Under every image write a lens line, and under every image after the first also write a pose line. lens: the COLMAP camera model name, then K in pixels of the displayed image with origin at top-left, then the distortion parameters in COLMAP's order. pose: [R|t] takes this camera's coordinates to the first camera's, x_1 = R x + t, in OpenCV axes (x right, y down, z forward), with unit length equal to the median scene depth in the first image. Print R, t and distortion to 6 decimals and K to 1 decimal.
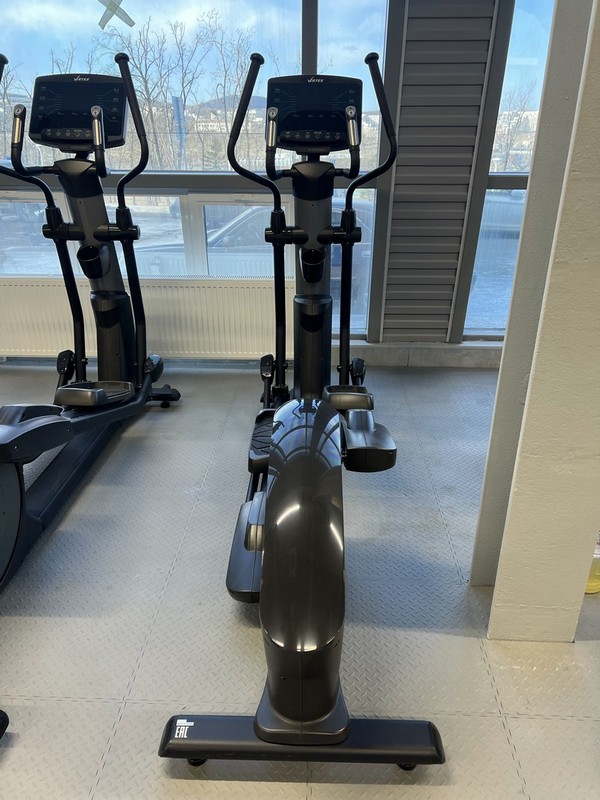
lens RADIAL K [[608.2, 0, 300.8], [0, 608.2, 401.2], [0, 0, 1]] dist [0.061379, -0.050678]
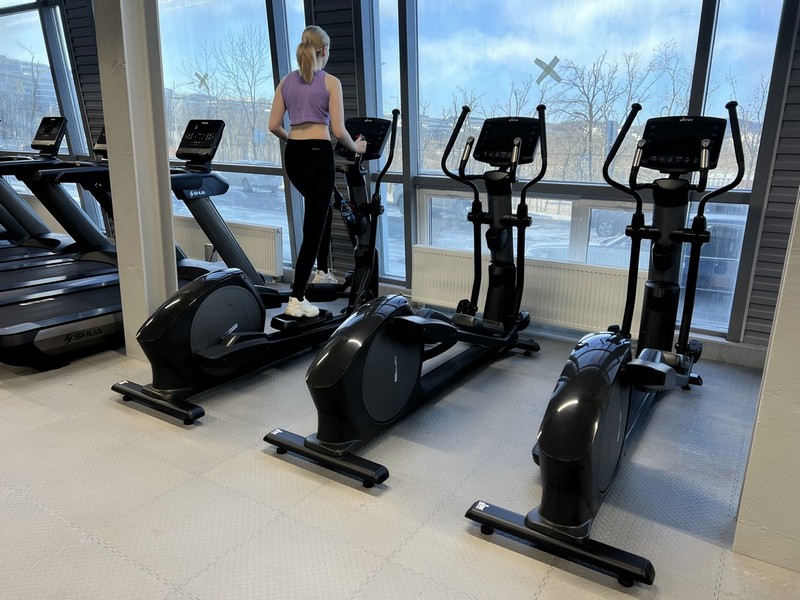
lens RADIAL K [[608.2, 0, 398.3], [0, 608.2, 301.5], [0, 0, 1]] dist [0.061379, -0.050678]
pose [[0.871459, 0.142159, -0.469415, 0.149827], [-0.219039, 0.969133, -0.113147, 0.122467], [0.438841, 0.201423, 0.875698, -0.308366]]
